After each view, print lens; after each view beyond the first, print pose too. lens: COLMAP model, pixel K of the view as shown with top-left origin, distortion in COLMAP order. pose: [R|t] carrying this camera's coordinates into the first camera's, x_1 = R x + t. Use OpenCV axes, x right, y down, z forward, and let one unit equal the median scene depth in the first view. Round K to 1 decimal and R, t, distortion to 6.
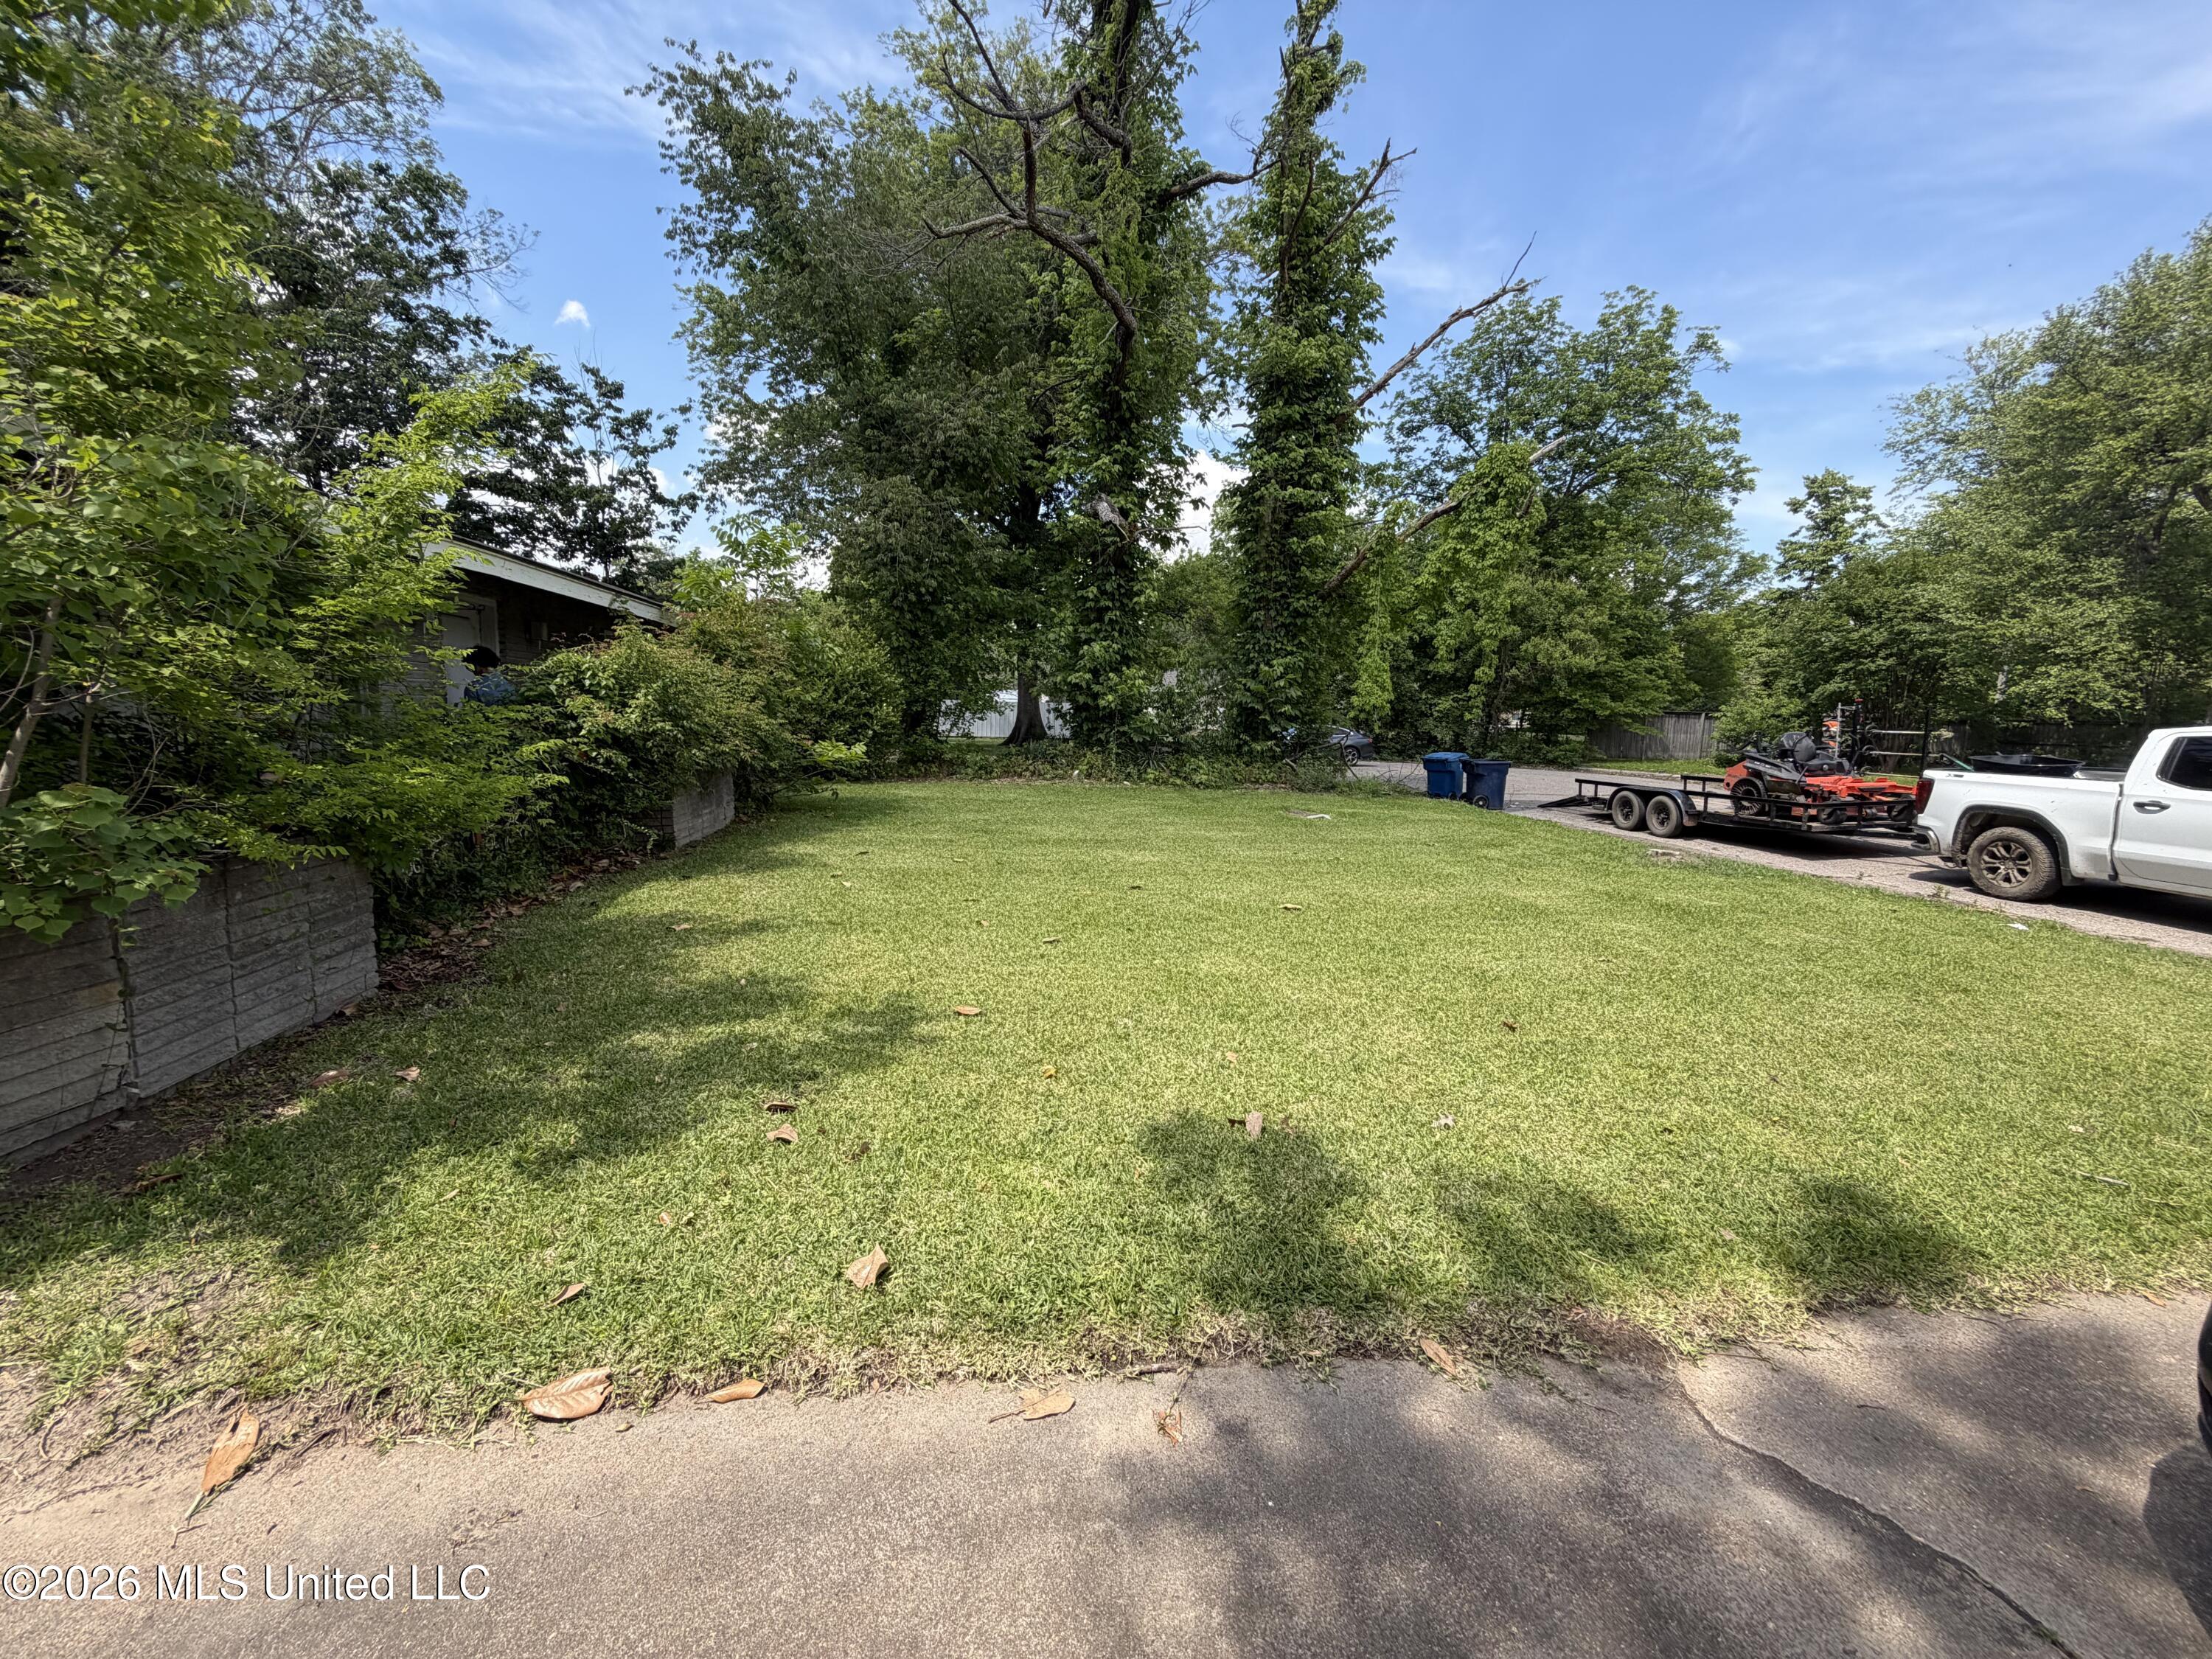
lens RADIAL K [[887.9, 0, 1102.5], [0, 887.9, 827.3], [0, 0, 1]] dist [-0.000100, 0.000105]
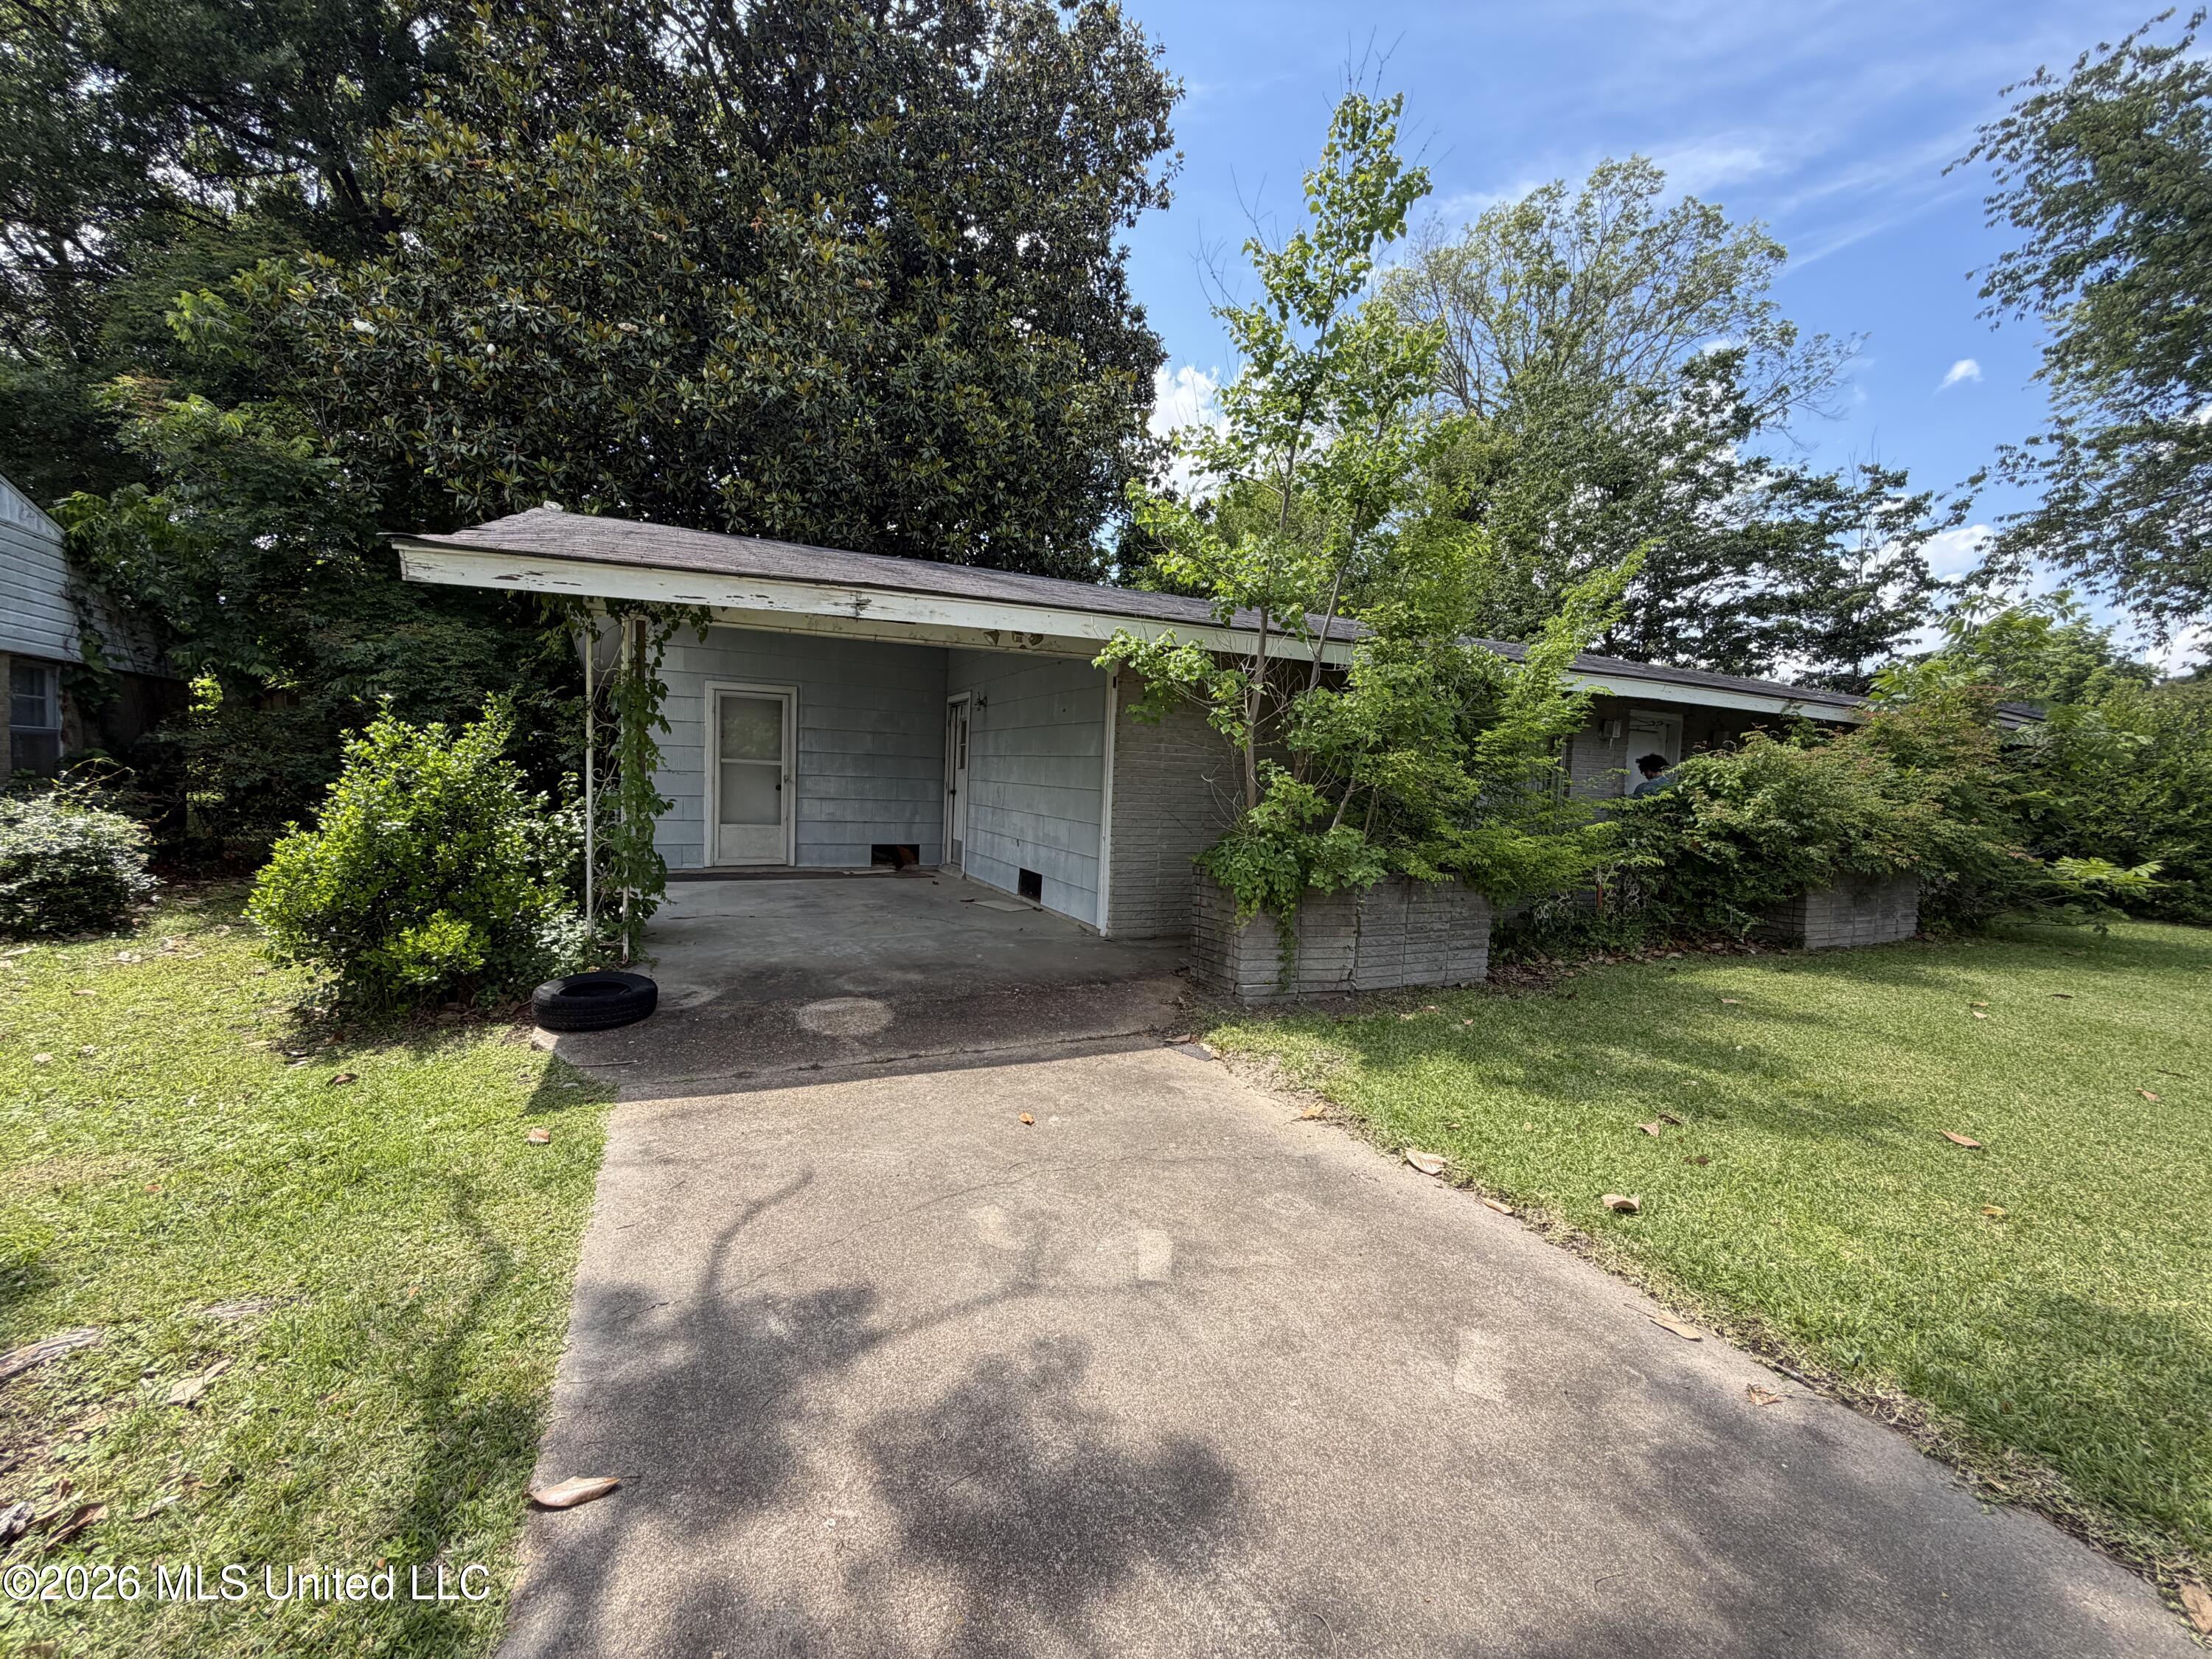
lens RADIAL K [[887.9, 0, 1102.5], [0, 887.9, 827.3], [0, 0, 1]] dist [-0.000100, 0.000105]
pose [[0.310337, 0.041813, -0.949707, 0.417803], [-0.153794, 0.988080, -0.006753, 0.034663], [0.938103, 0.148155, 0.313069, -0.138638]]
